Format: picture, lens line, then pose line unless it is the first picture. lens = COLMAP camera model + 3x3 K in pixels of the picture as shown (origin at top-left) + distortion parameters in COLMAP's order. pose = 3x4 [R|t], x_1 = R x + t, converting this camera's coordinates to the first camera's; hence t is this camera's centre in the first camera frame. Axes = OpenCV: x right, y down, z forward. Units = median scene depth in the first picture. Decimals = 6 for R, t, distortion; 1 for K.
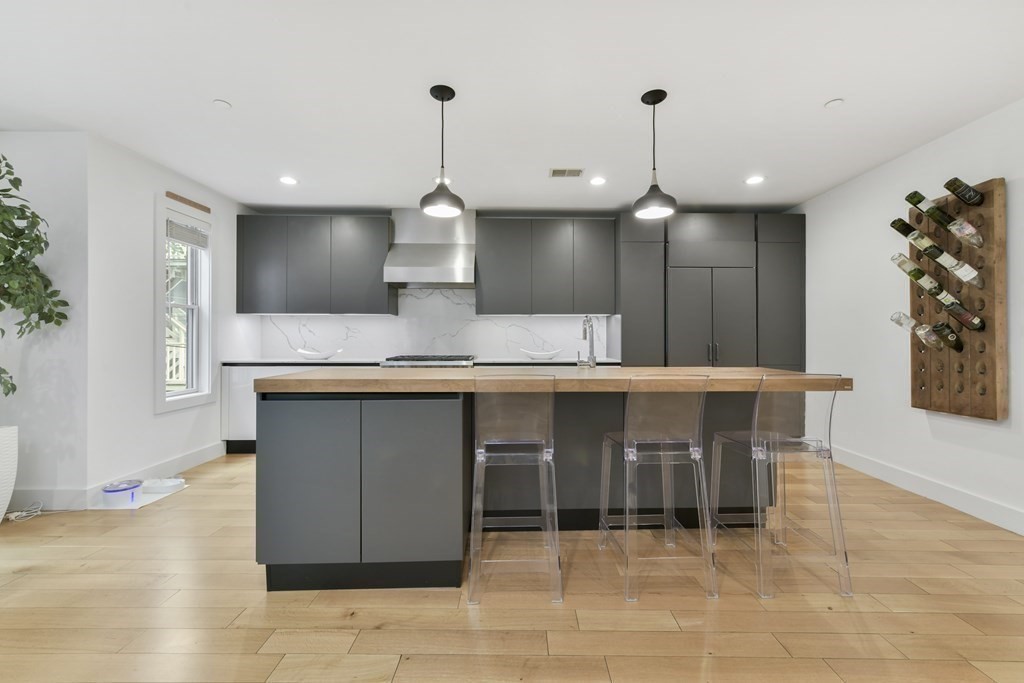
lens RADIAL K [[411.3, 0, 514.0], [0, 411.3, 340.9], [0, 0, 1]] dist [0.002051, 0.001037]
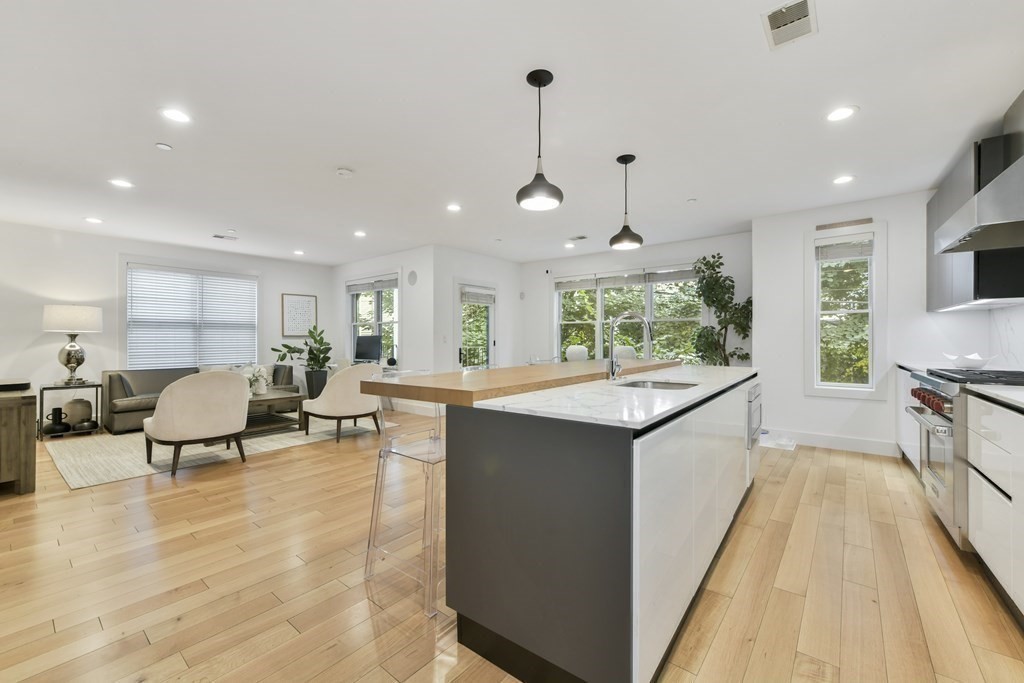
lens RADIAL K [[411.3, 0, 515.4], [0, 411.3, 338.1], [0, 0, 1]] dist [0.002051, 0.001037]
pose [[-0.616178, -0.006285, -0.787582, 0.670933], [-0.004921, 0.999979, -0.004129, -0.000374], [0.787592, 0.001331, -0.616196, 0.928298]]
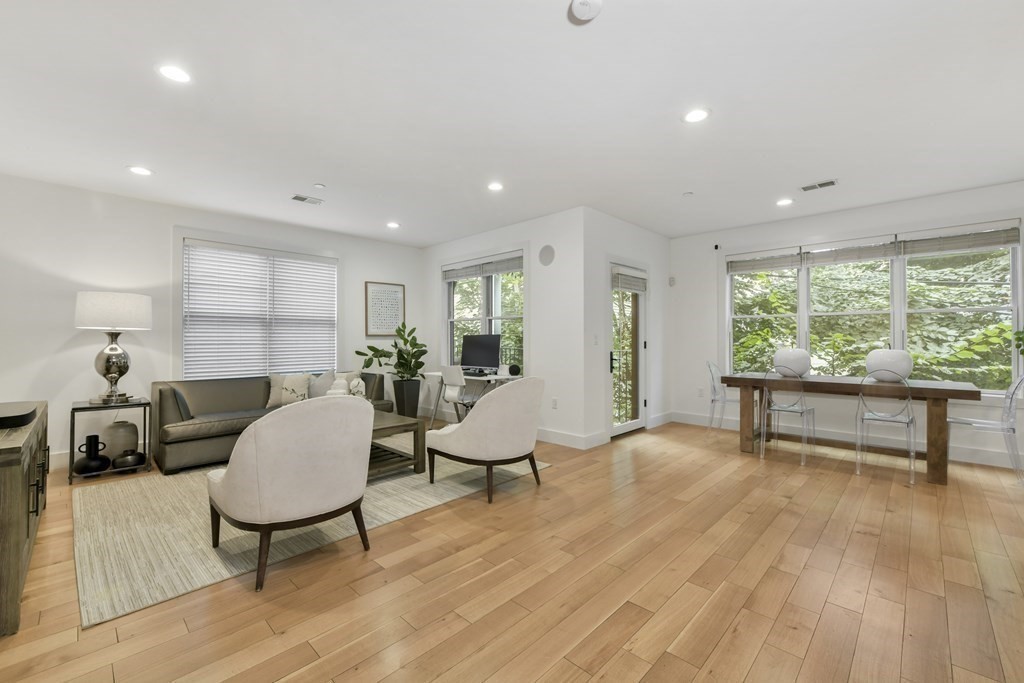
lens RADIAL K [[423.4, 0, 518.3], [0, 423.4, 336.9], [0, 0, 1]] dist [-0.003629, 0.001959]
pose [[-0.681333, -0.009067, -0.731918, 0.582411], [-0.005074, 0.999958, -0.007664, 0.001439], [0.731956, -0.001508, -0.681350, 0.359233]]
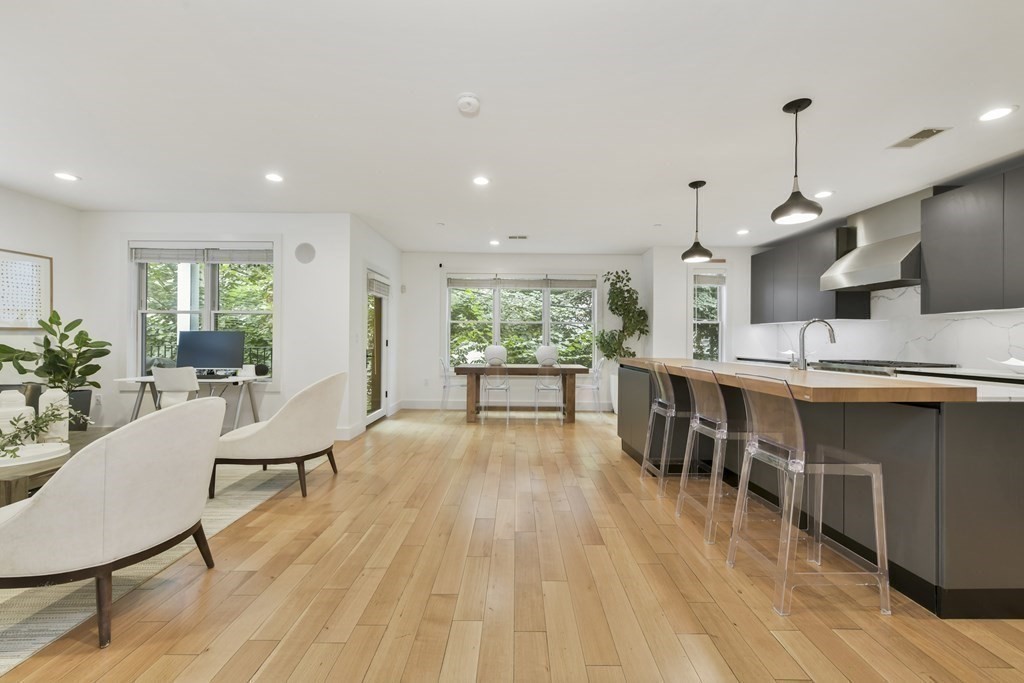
lens RADIAL K [[411.3, 0, 514.3], [0, 411.3, 336.1], [0, 0, 1]] dist [0.002051, 0.001037]
pose [[0.011386, -0.014040, -0.999837, 0.825978], [-0.012069, 0.999827, -0.014178, 0.004649], [0.999862, 0.012229, 0.011215, 0.174987]]
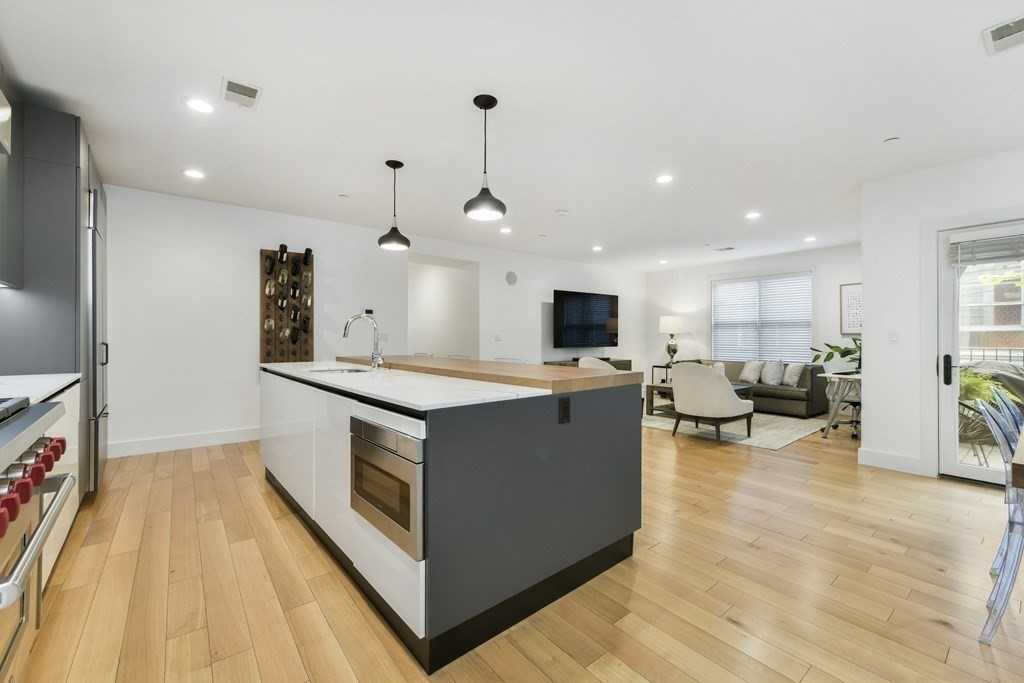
lens RADIAL K [[411.3, 0, 517.0], [0, 411.3, 338.5], [0, 0, 1]] dist [0.002051, 0.001037]
pose [[-0.634007, -0.007957, 0.773287, -0.613524], [-0.001664, 0.999959, 0.008926, -0.007615], [-0.773326, 0.004372, -0.633994, 0.953030]]
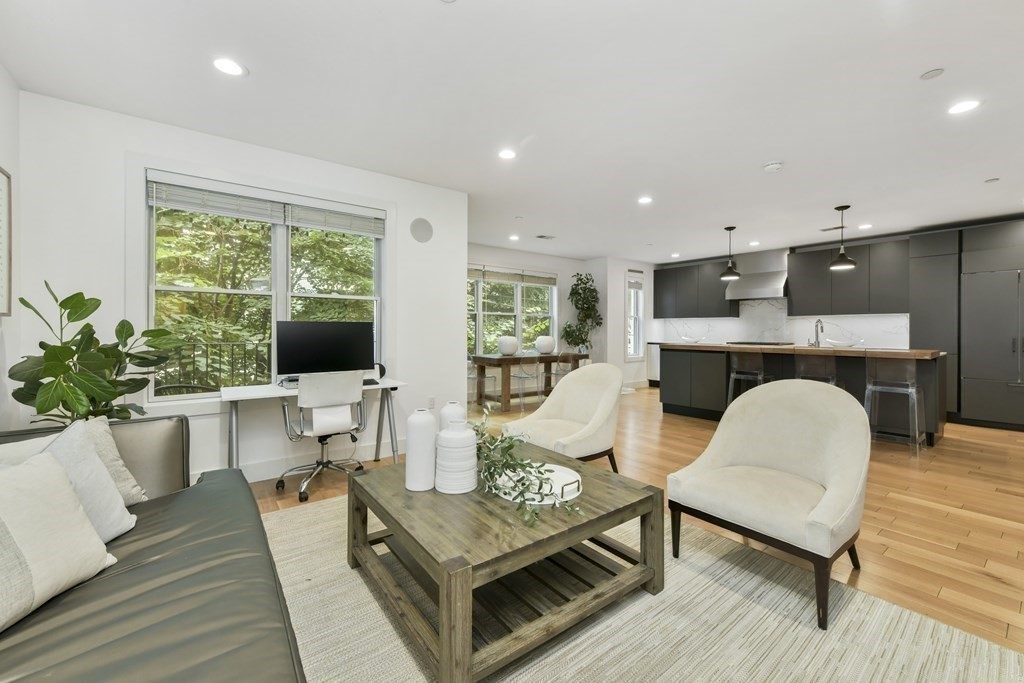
lens RADIAL K [[411.3, 0, 514.6], [0, 411.3, 331.4], [0, 0, 1]] dist [0.002051, 0.001037]
pose [[0.610603, 0.000745, -0.791936, 0.570577], [-0.004906, 0.999984, -0.002842, 0.005415], [0.791922, 0.005621, 0.610597, -0.866375]]
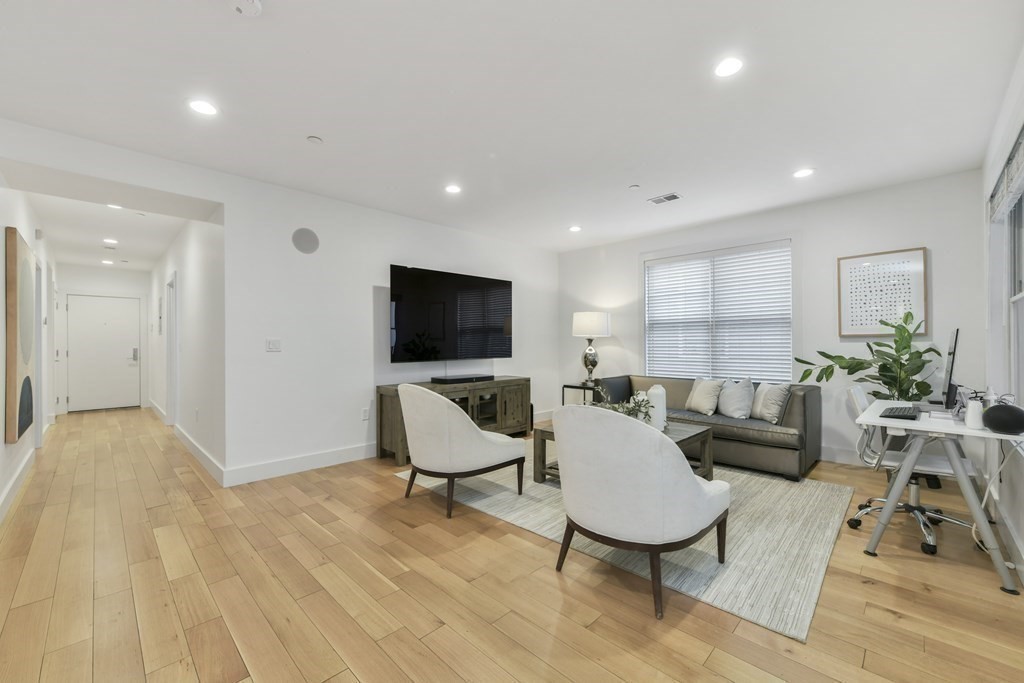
lens RADIAL K [[411.3, 0, 513.3], [0, 411.3, 343.8], [0, 0, 1]] dist [0.002051, 0.001037]
pose [[-0.723767, -0.000016, 0.690044, -0.282287], [0.004821, 0.999975, 0.005079, -0.002445], [-0.690027, 0.007002, -0.723749, 0.225785]]
